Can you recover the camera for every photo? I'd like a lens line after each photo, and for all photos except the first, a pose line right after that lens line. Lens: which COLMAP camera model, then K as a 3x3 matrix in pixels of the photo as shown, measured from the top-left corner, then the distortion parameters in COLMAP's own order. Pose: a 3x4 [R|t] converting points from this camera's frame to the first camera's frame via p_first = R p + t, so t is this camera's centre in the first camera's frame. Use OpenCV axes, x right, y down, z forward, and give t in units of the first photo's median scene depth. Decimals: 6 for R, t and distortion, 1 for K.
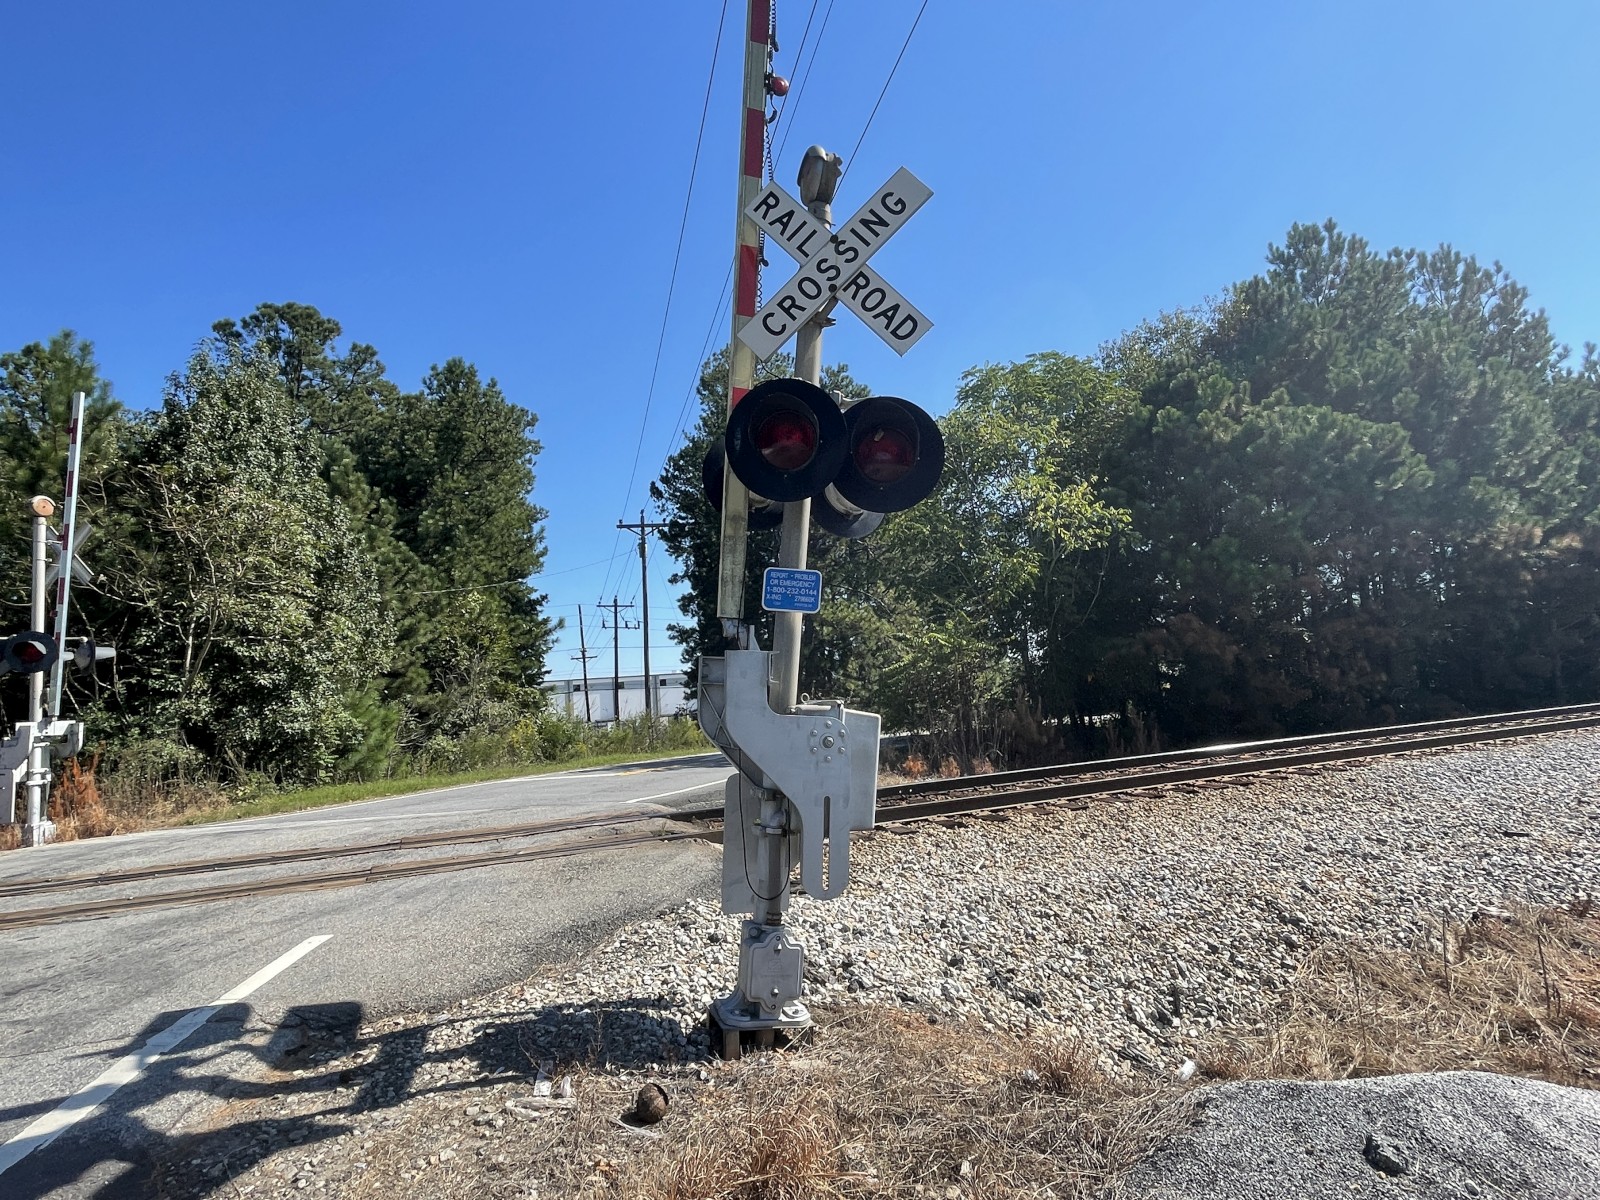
lens RADIAL K [[872.8, 0, 805.3], [0, 872.8, 594.7], [0, 0, 1]] dist [-0.002113, -0.000460]
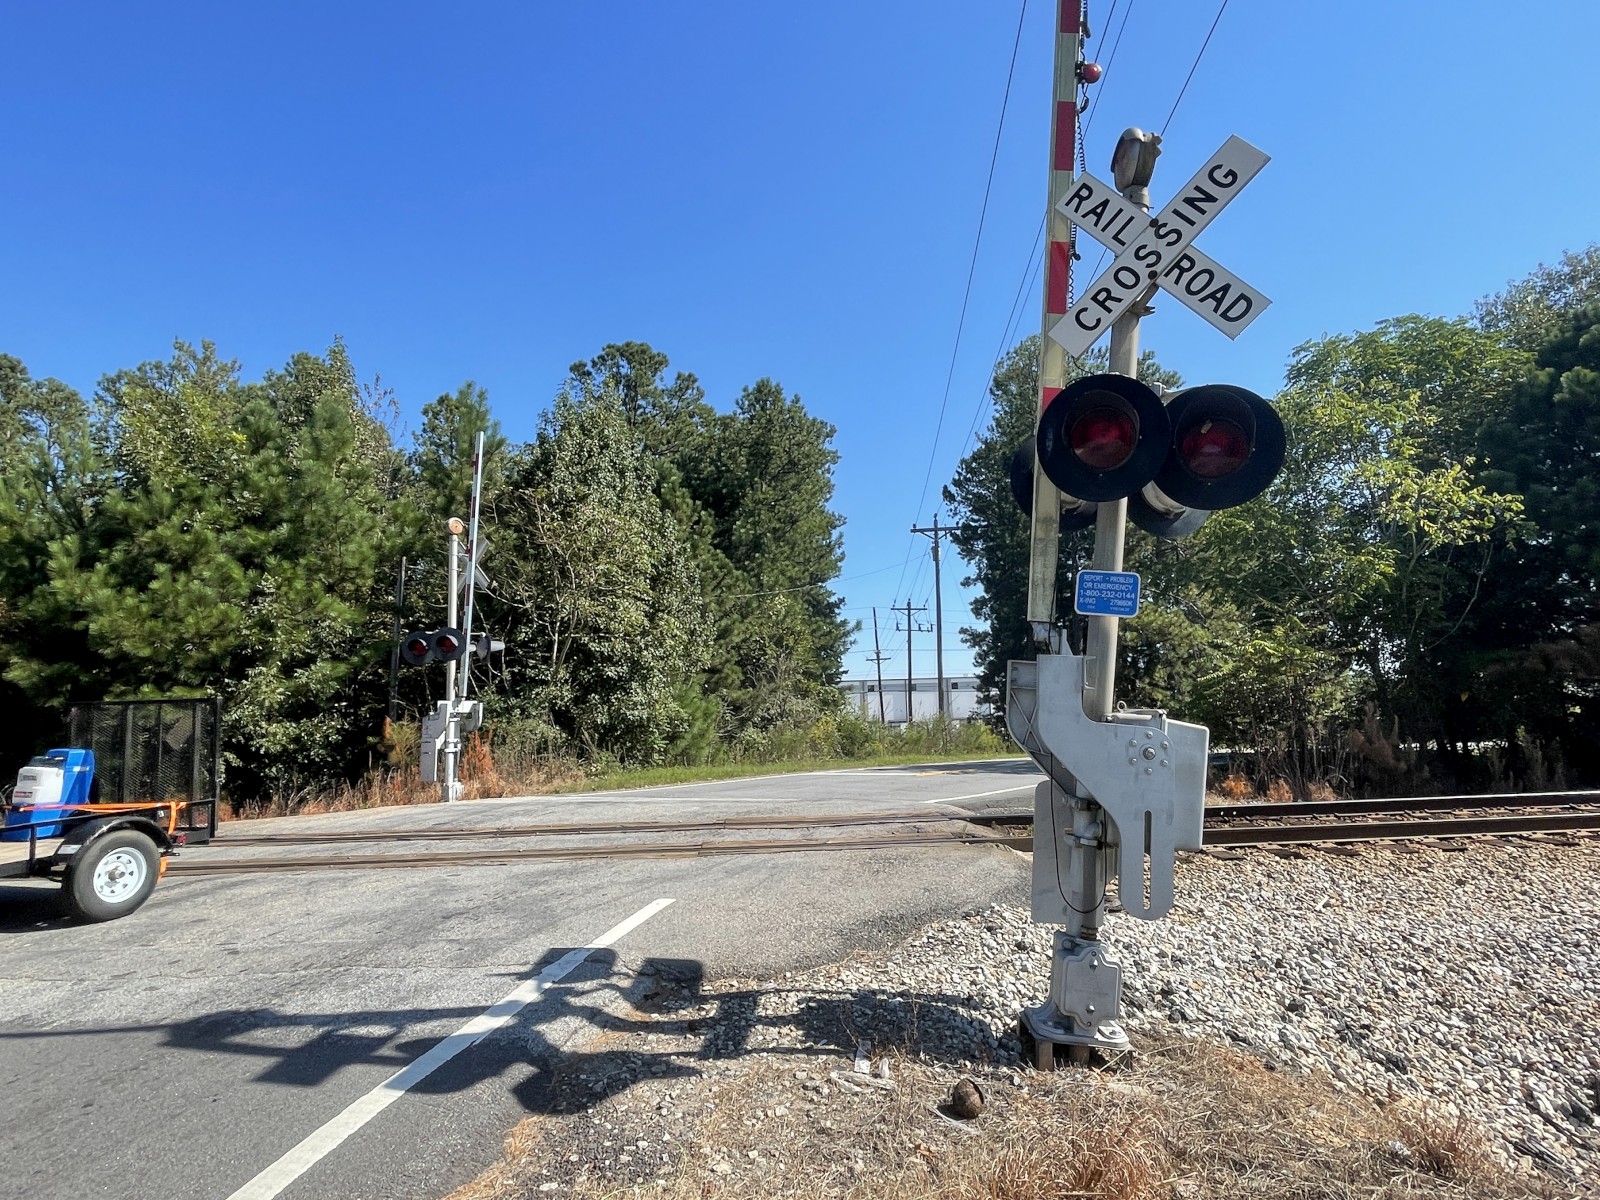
lens RADIAL K [[872.8, 0, 805.3], [0, 872.8, 594.7], [0, 0, 1]] dist [-0.002113, -0.000460]
pose [[0.946169, -0.001093, -0.323670, -0.007744], [-0.000087, 0.999993, -0.003630, -0.000095], [0.323672, 0.003462, 0.946163, -0.007285]]
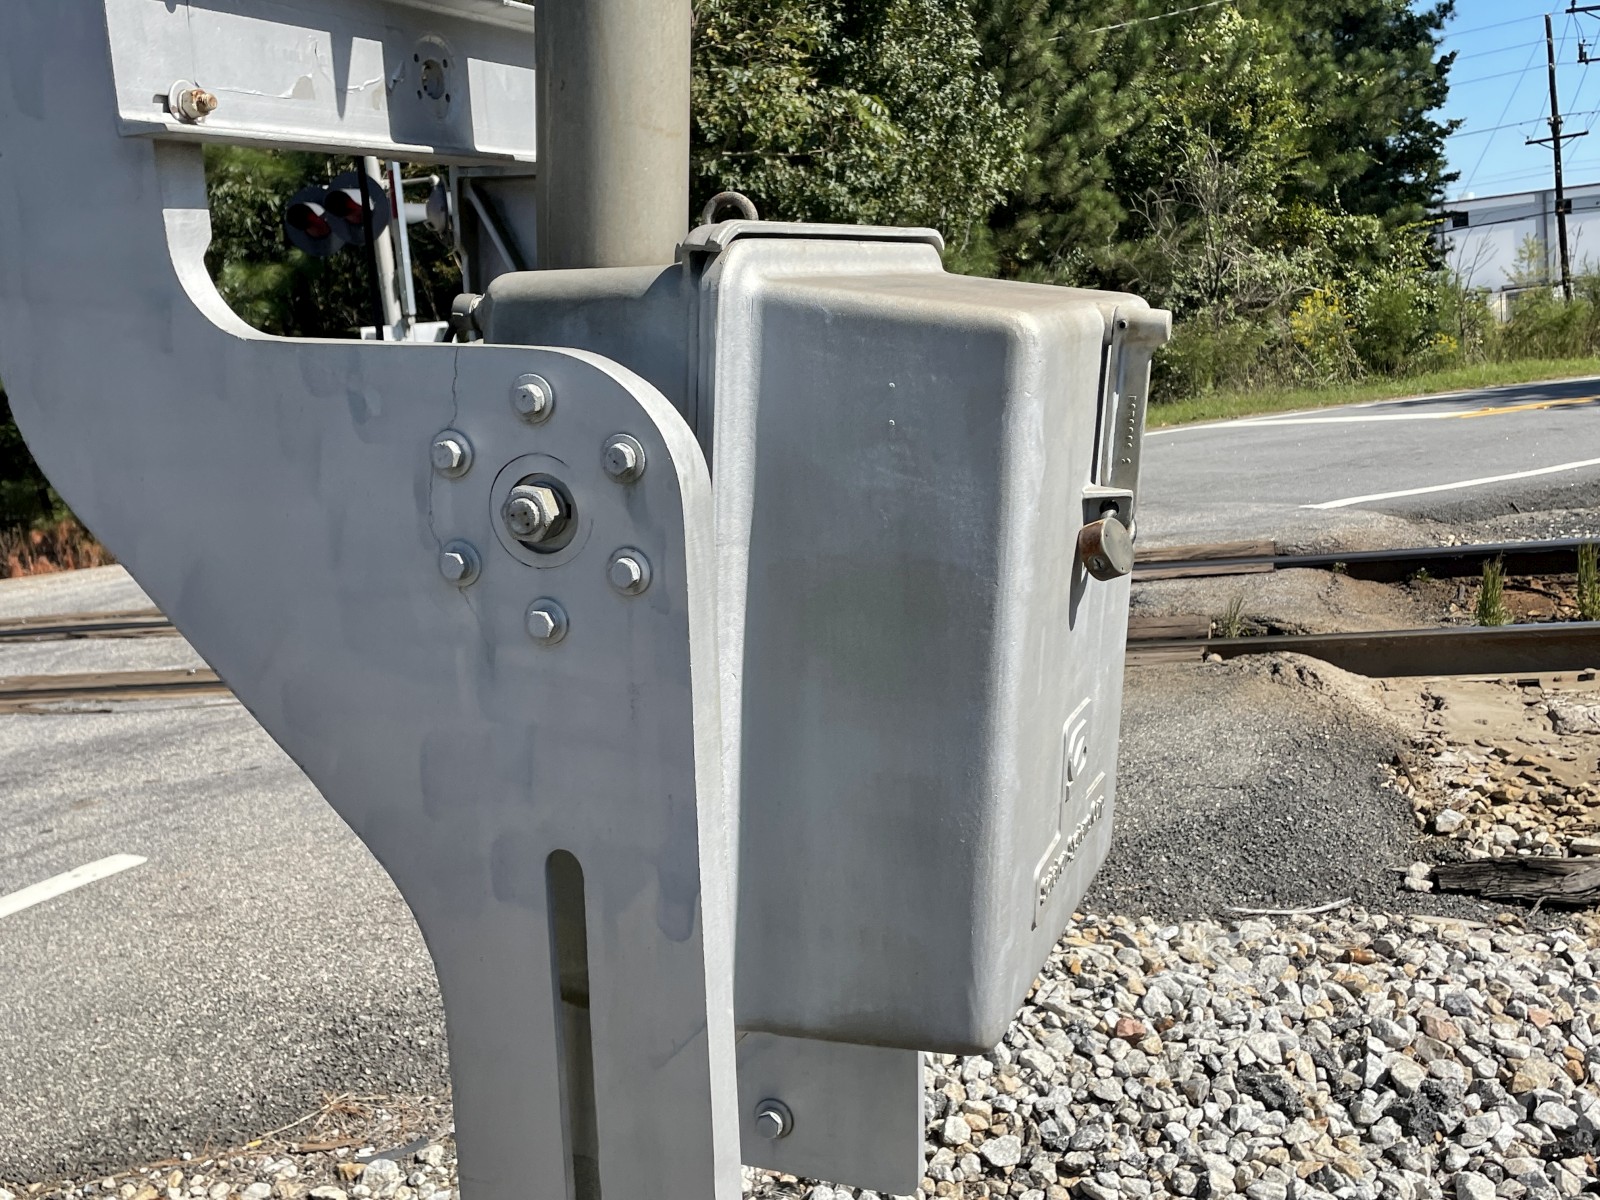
lens RADIAL K [[1629.8, 0, 800.0], [0, 1629.8, 600.0], [0, 0, 1]] dist [0.010691, 0.011714]
pose [[0.753317, 0.090429, -0.651411, 0.090127], [0.129117, 0.950888, 0.281318, 0.041839], [0.644858, -0.296030, 0.704645, 0.313176]]
